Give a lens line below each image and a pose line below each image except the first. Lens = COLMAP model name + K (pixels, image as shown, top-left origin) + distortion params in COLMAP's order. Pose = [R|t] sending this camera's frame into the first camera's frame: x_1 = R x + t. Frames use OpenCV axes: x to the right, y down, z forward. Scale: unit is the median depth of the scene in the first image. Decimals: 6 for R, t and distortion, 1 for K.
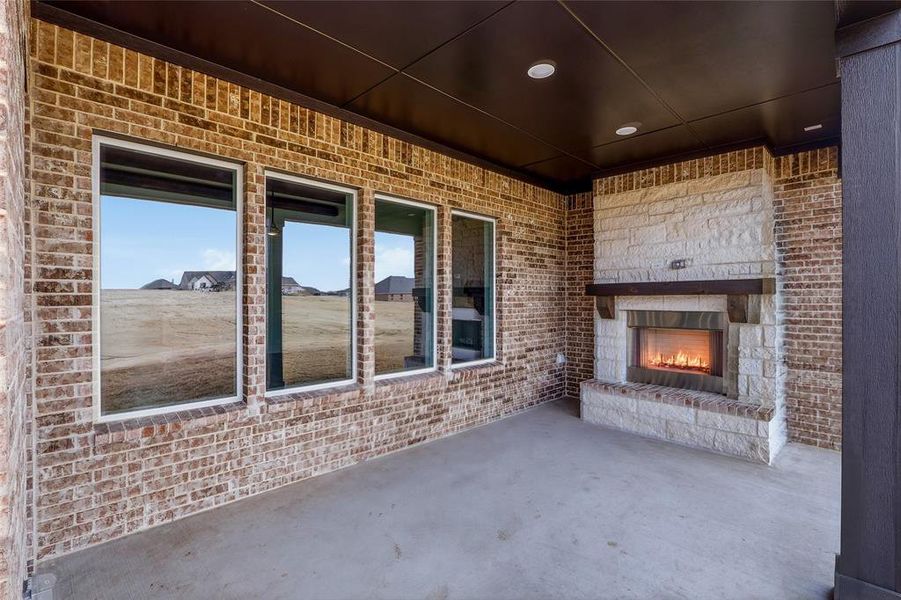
lens RADIAL K [[422.2, 0, 452.3], [0, 422.2, 299.0], [0, 0, 1]] dist [-0.018044, 0.004598]
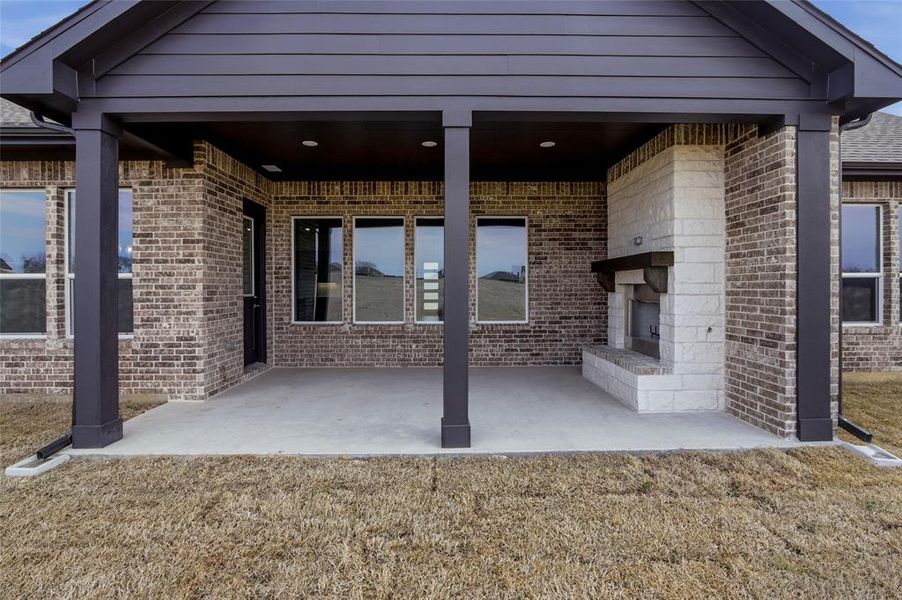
lens RADIAL K [[422.7, 0, 455.8], [0, 422.7, 286.3], [0, 0, 1]] dist [-0.018044, 0.004598]
pose [[0.722131, -0.003667, -0.691746, 0.999875], [0.004298, 0.999990, -0.000815, 0.036401], [0.691743, -0.002384, 0.722140, -0.129581]]
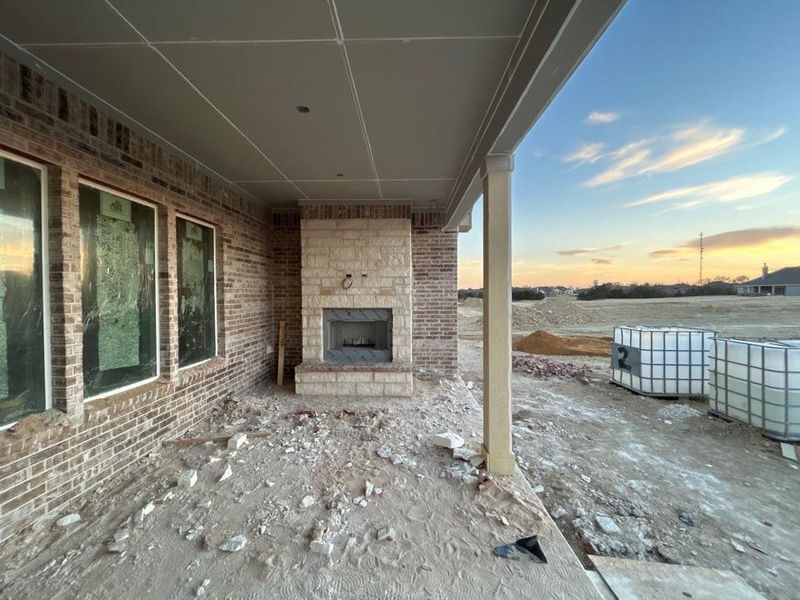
lens RADIAL K [[320.9, 0, 399.5], [0, 320.9, 300.5], [0, 0, 1]] dist [-0.003854, 0.001926]
pose [[0.722969, -0.016100, 0.690693, -0.143810], [0.003434, 0.999800, 0.019711, -0.019483], [-0.690872, -0.011879, 0.722880, 0.112496]]
